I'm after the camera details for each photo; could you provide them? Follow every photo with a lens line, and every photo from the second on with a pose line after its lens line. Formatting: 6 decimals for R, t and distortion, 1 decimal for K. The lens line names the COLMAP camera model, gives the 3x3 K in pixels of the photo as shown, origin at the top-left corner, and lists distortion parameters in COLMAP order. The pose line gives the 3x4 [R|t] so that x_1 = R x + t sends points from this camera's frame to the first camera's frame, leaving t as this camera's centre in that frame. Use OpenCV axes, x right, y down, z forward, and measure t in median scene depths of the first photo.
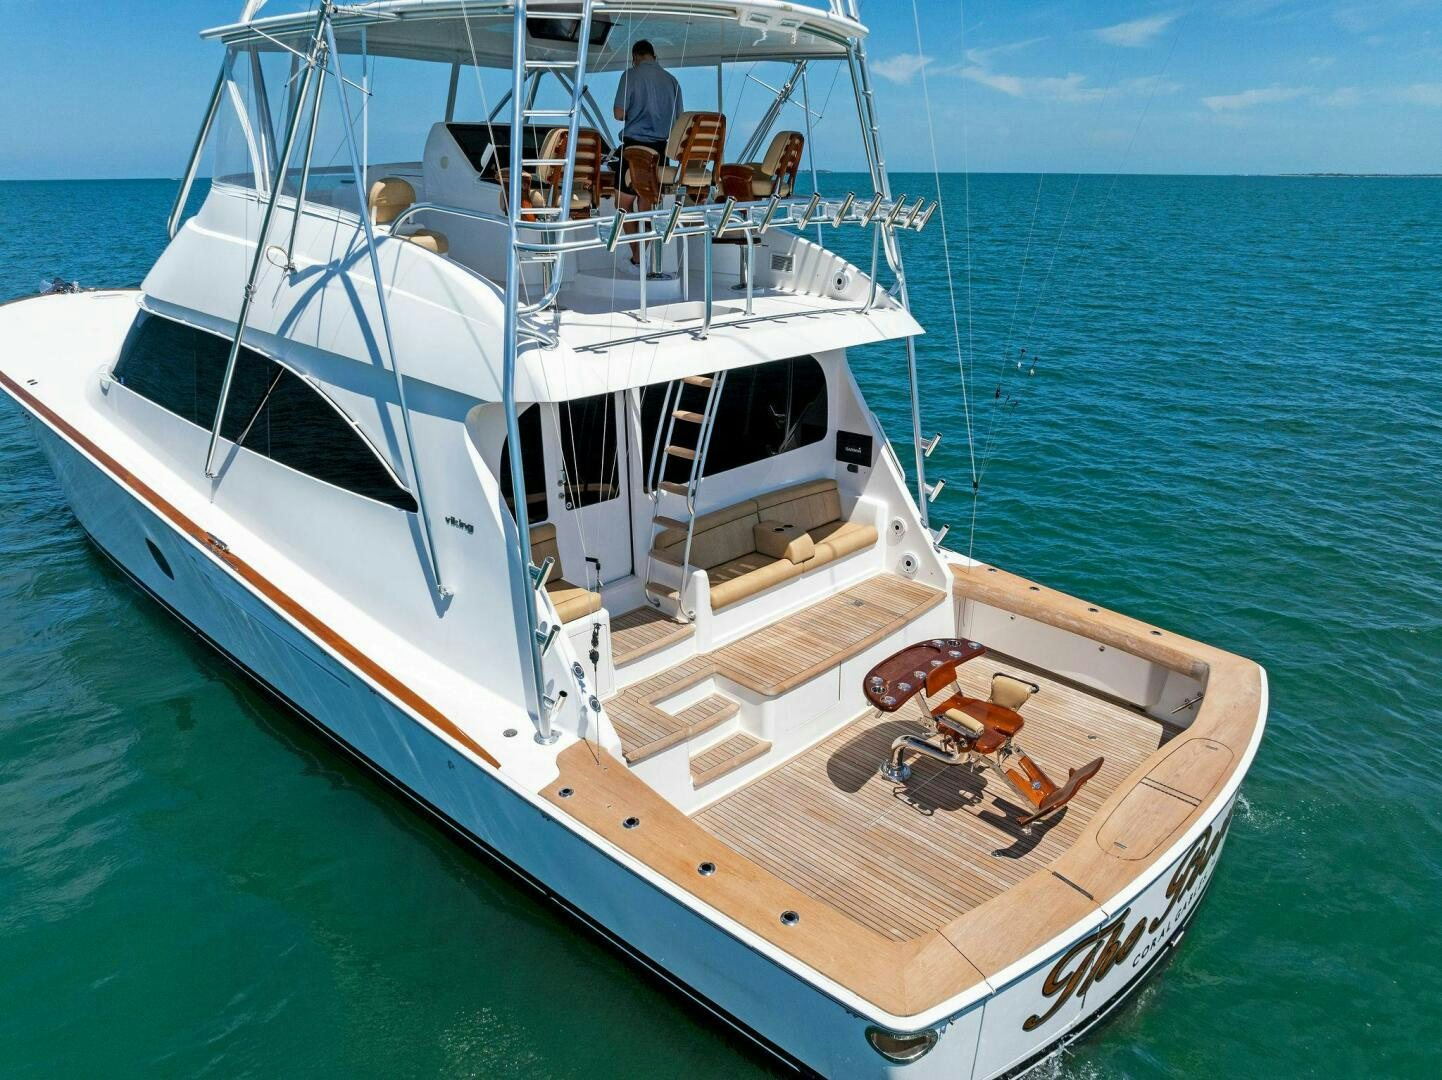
lens RADIAL K [[1053.4, 0, 721.0], [0, 1053.4, 540.0], [0, 0, 1]] dist [-0.003207, -0.020467]
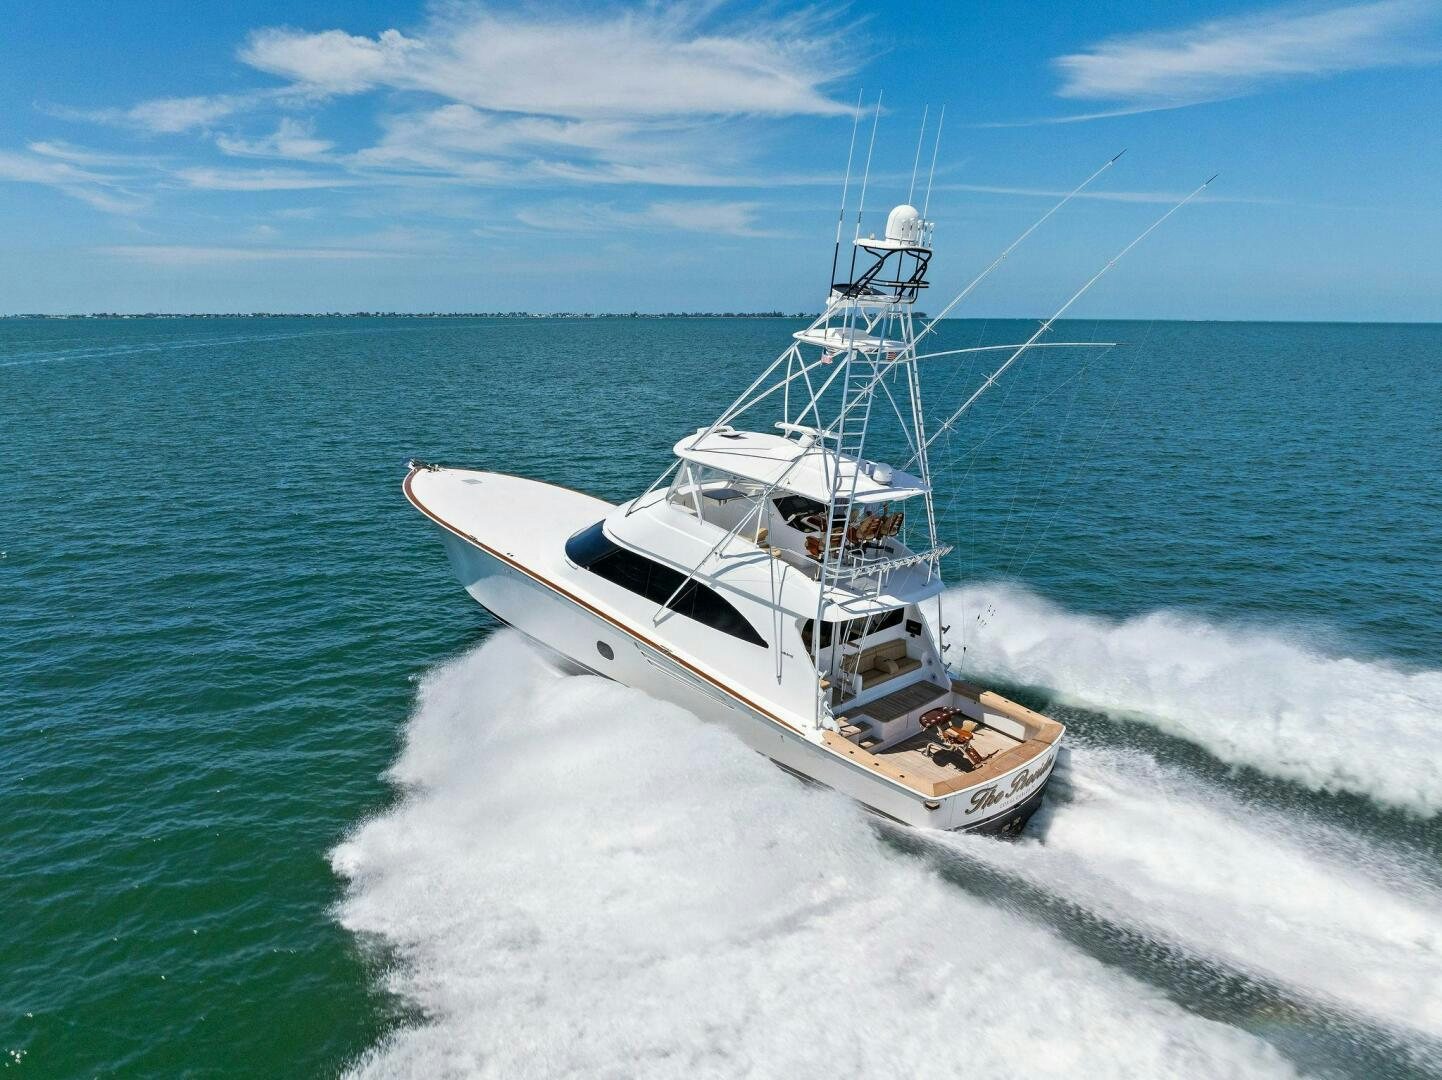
lens RADIAL K [[1053.4, 0, 721.0], [0, 1053.4, 540.0], [0, 0, 1]] dist [-0.003207, -0.020467]
pose [[0.997575, 0.069596, 0.000997, -0.403110], [-0.069353, 0.995100, -0.070470, -0.101632], [-0.005896, 0.070230, 0.997513, -1.743266]]
